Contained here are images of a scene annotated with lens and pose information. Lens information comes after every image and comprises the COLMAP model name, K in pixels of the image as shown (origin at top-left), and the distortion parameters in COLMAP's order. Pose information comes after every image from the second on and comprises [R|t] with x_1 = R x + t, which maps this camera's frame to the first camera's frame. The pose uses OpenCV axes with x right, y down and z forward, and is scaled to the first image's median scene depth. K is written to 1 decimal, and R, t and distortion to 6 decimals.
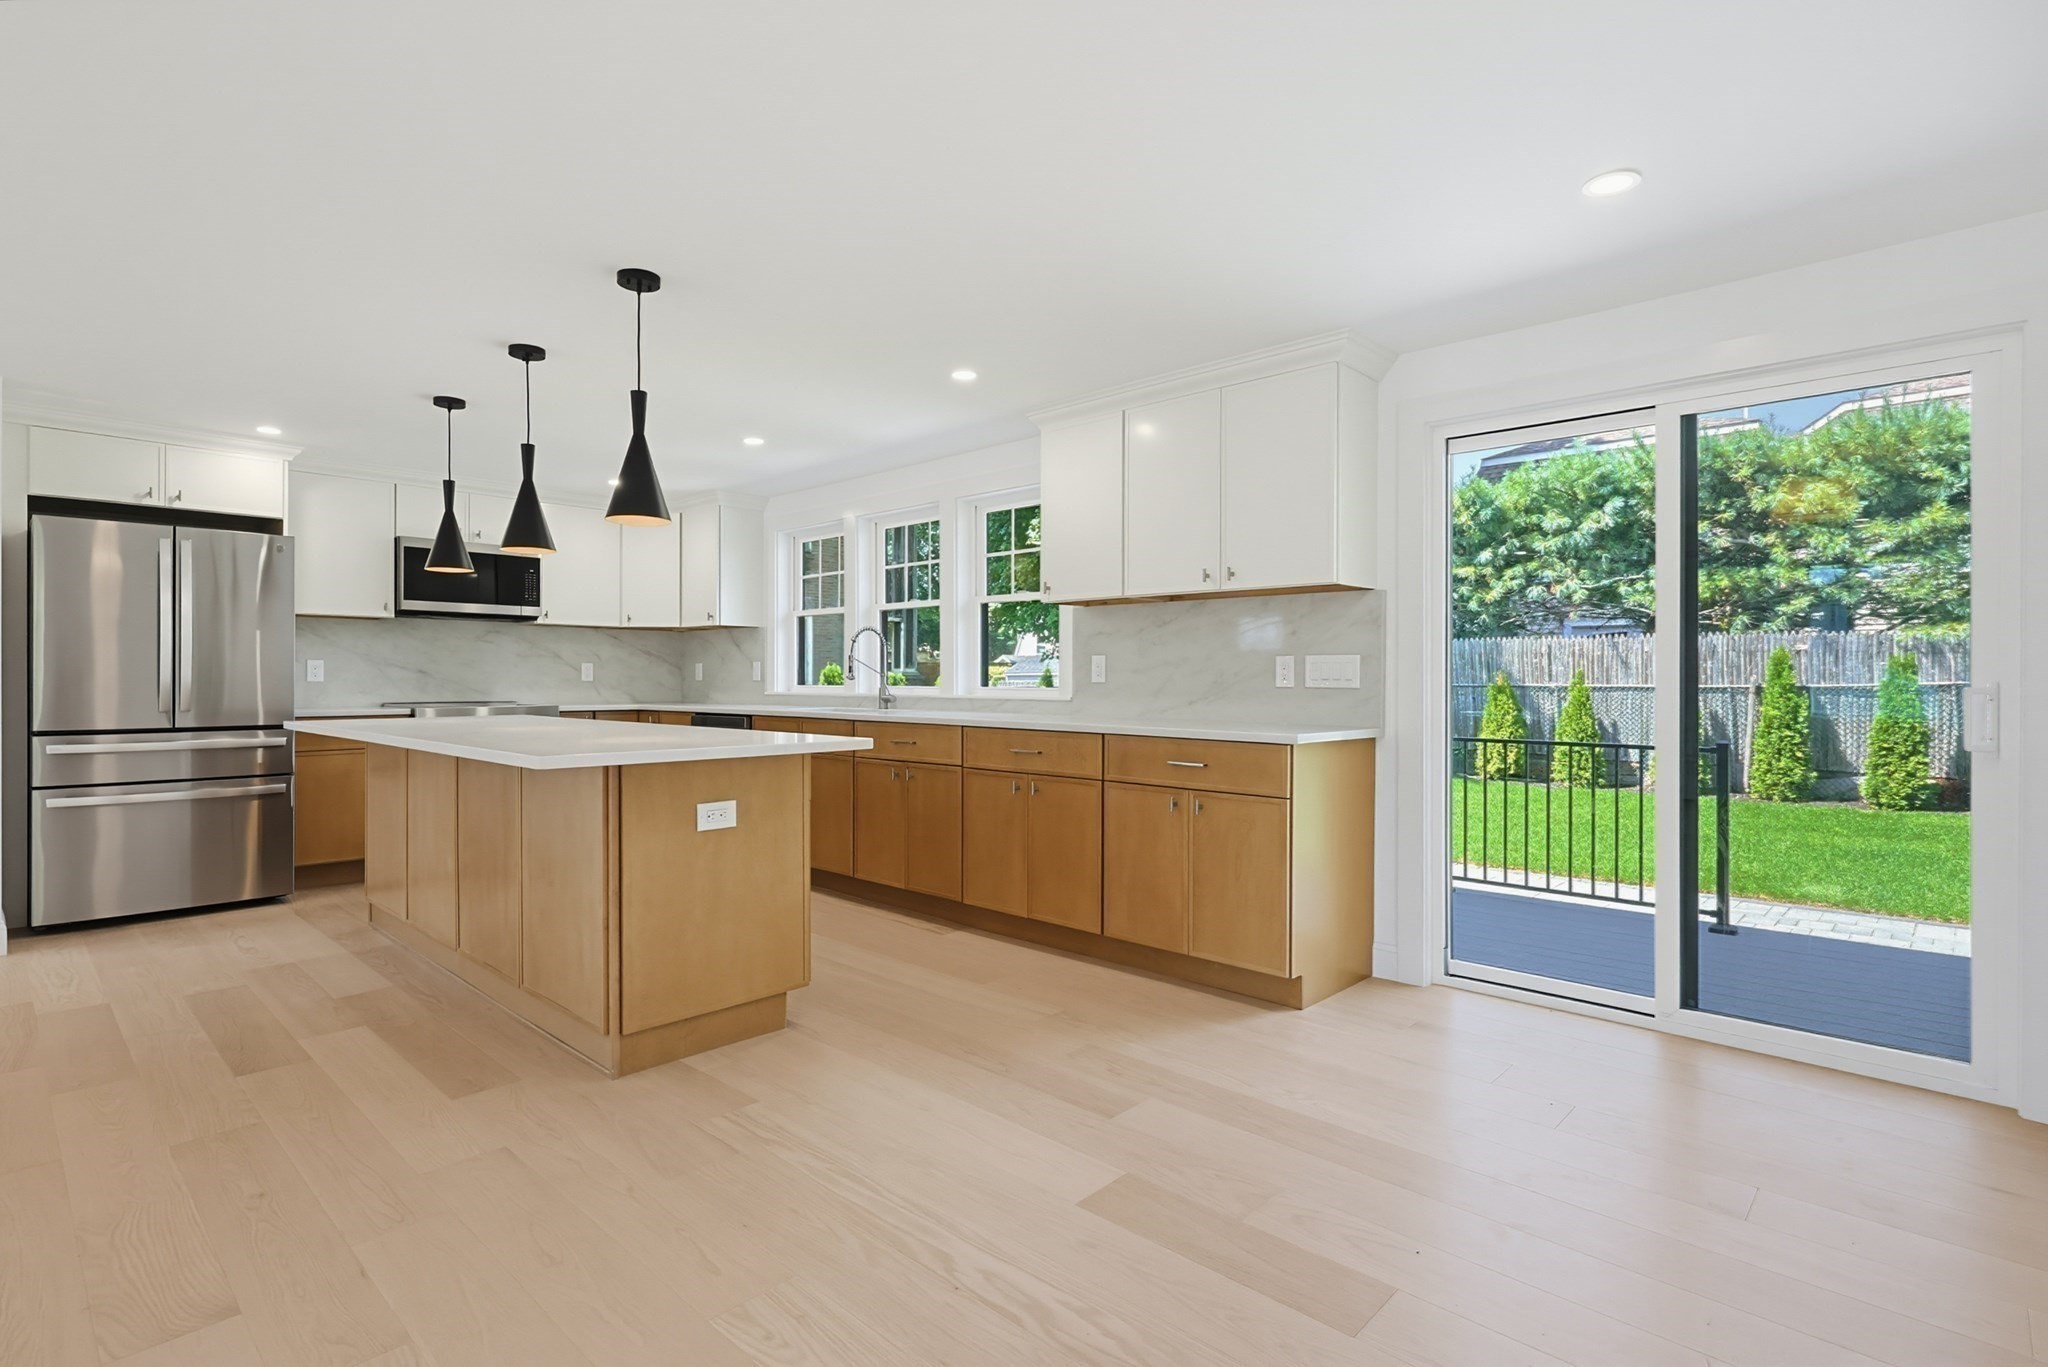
lens RADIAL K [[979.4, 0, 1018.9], [0, 979.4, 686.7], [0, 0, 1]] dist [-0.000362, 0.002634]
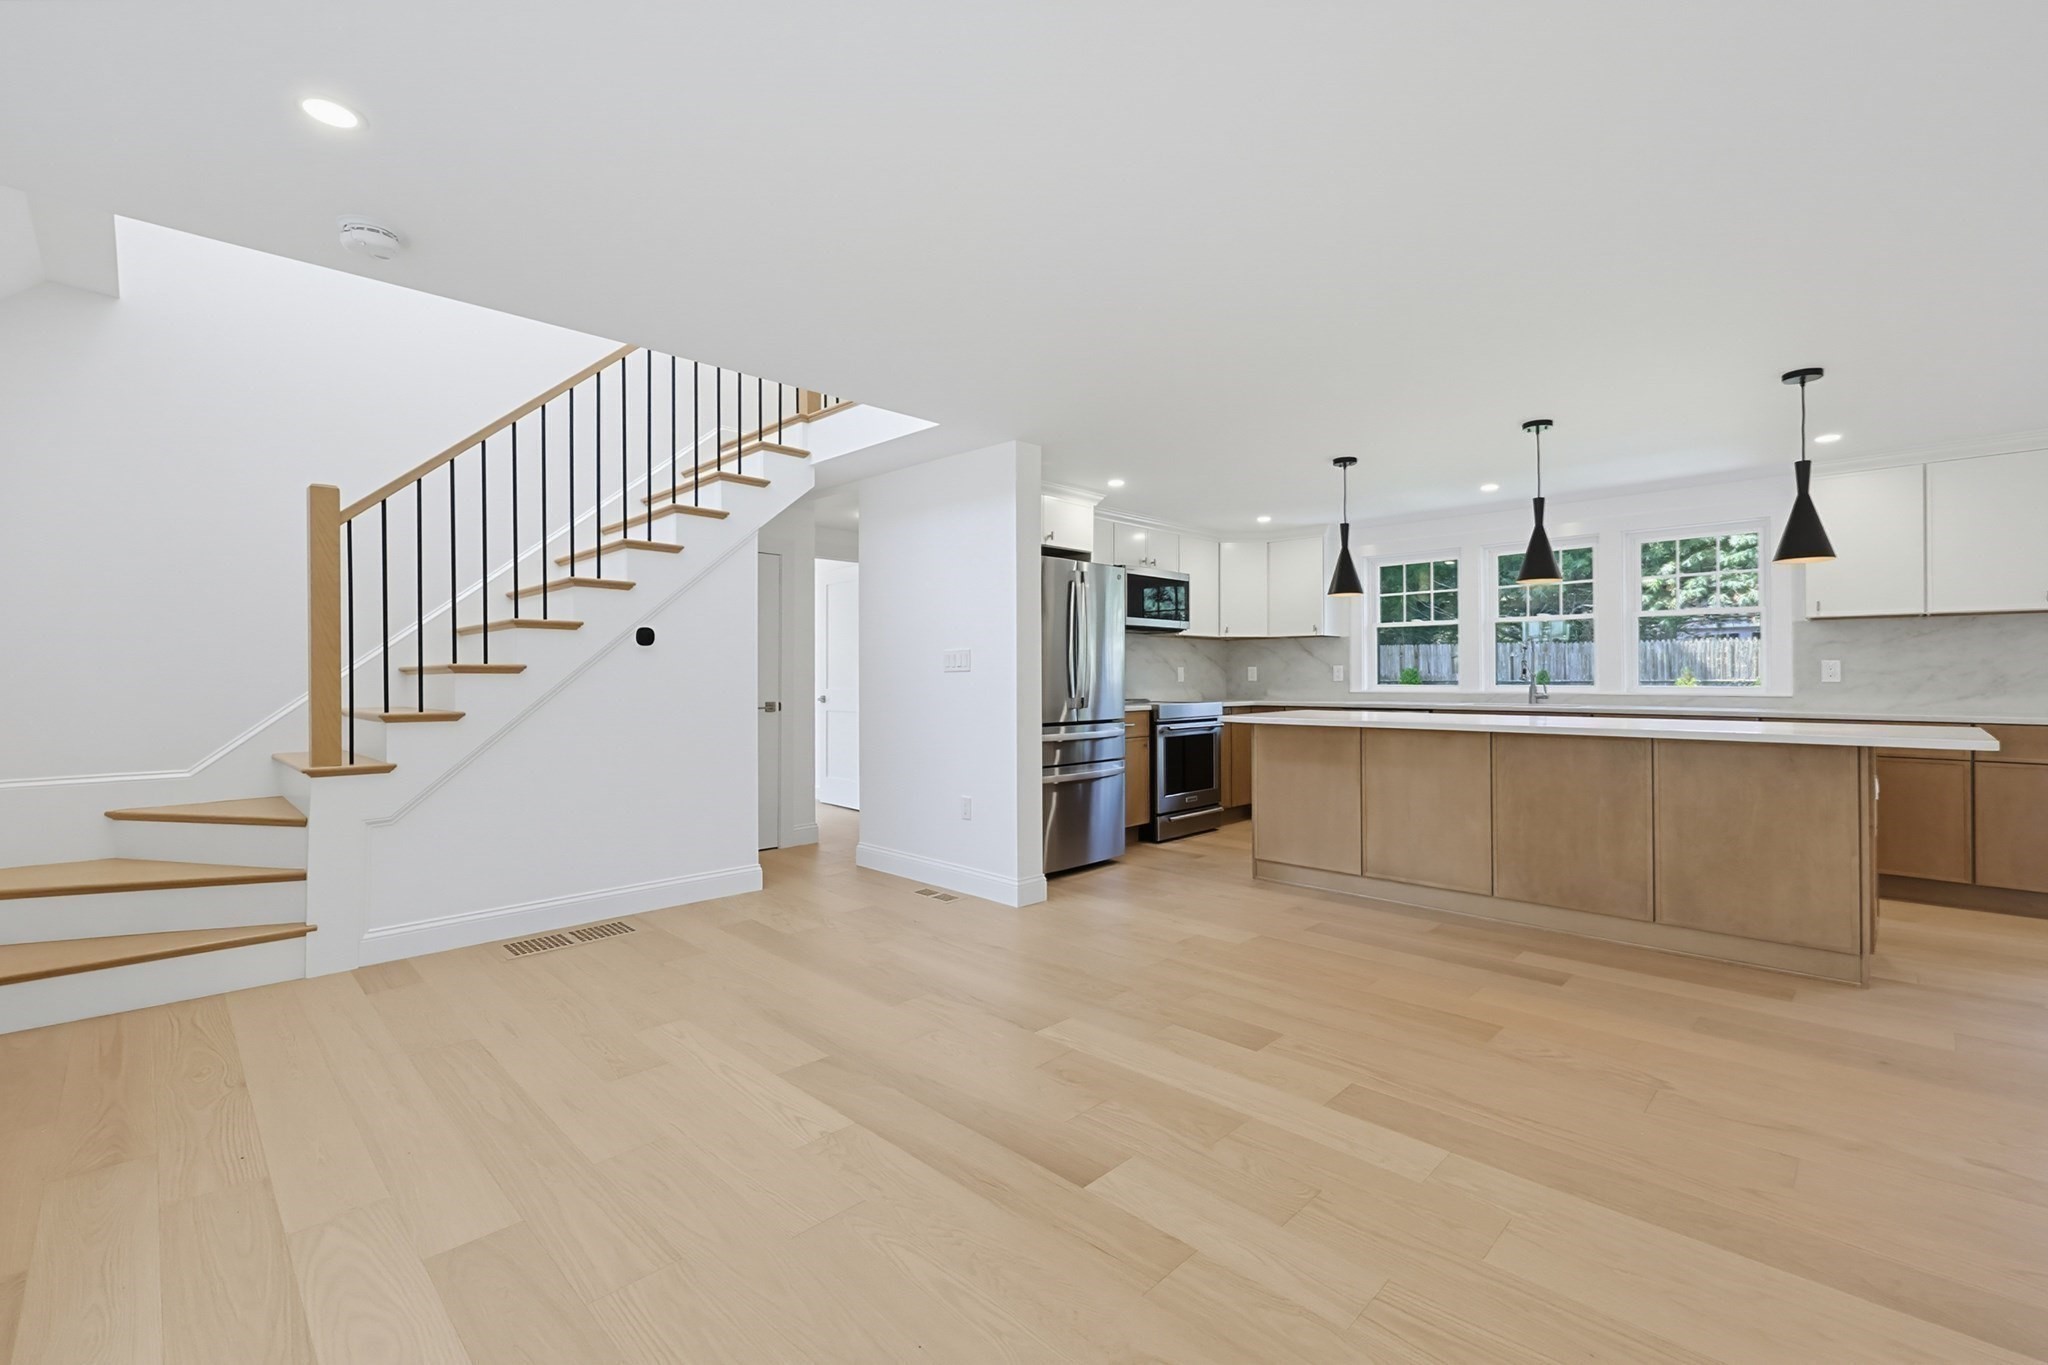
lens RADIAL K [[868.8, 0, 1081.4], [0, 868.8, 671.5], [0, 0, 1]] dist [0.004082, 0.000371]
pose [[0.999907, -0.004674, -0.012795, -0.843698], [0.004500, 0.999897, -0.013607, -0.006957], [0.012858, 0.013549, 0.999826, -0.109385]]
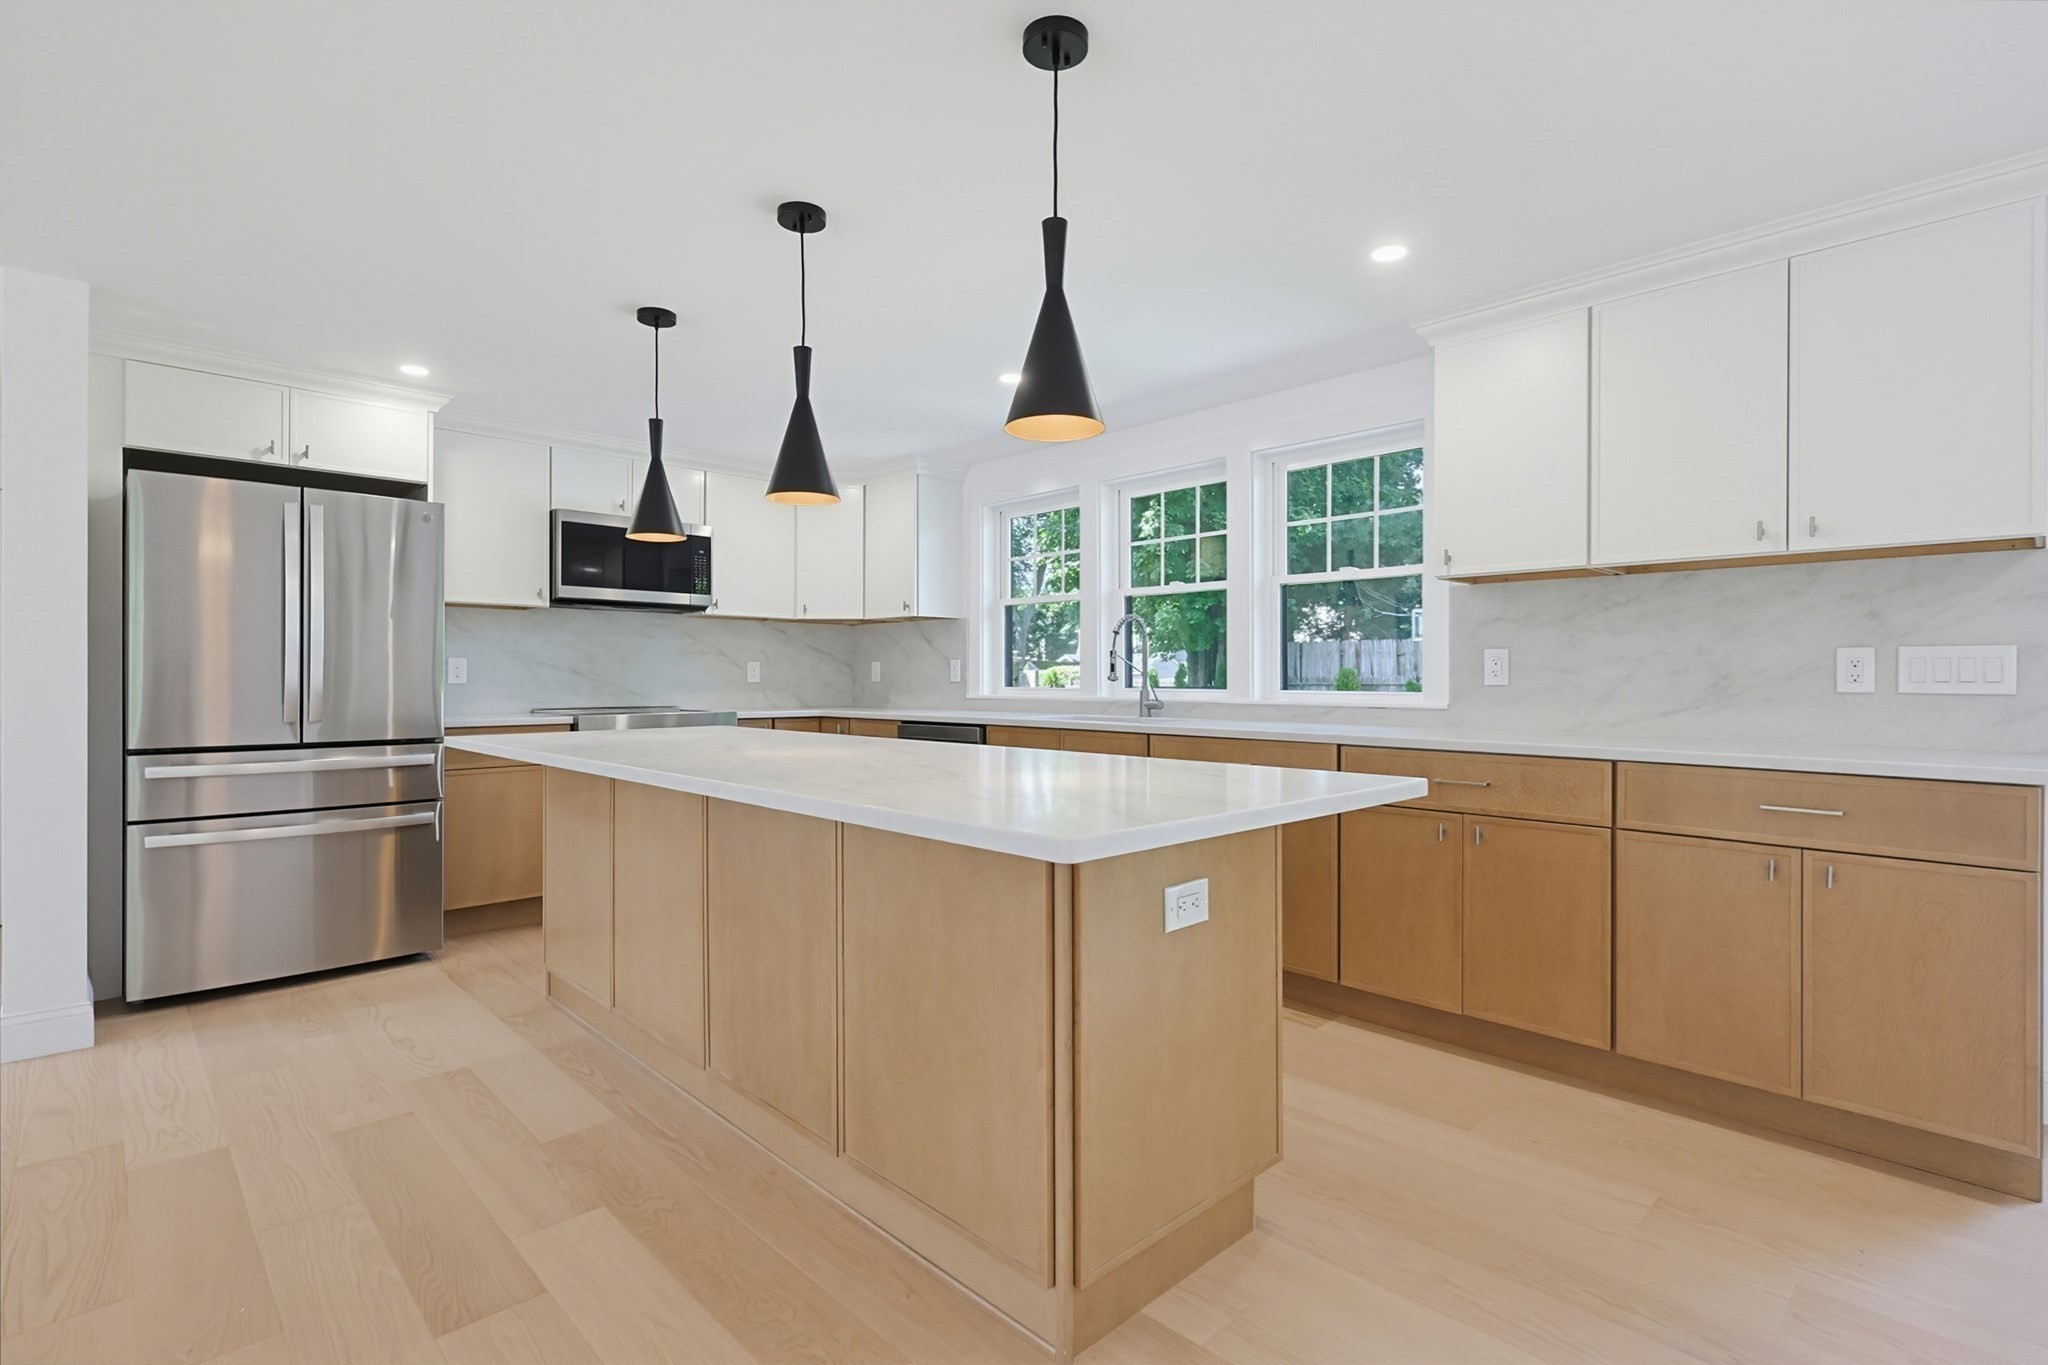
lens RADIAL K [[979.4, 0, 1044.7], [0, 979.4, 680.7], [0, 0, 1]] dist [-0.000362, 0.002634]
pose [[0.999217, -0.001145, -0.039551, -0.233151], [0.000927, 0.999984, -0.005530, -0.003873], [0.039557, 0.005489, 0.999202, 0.236905]]
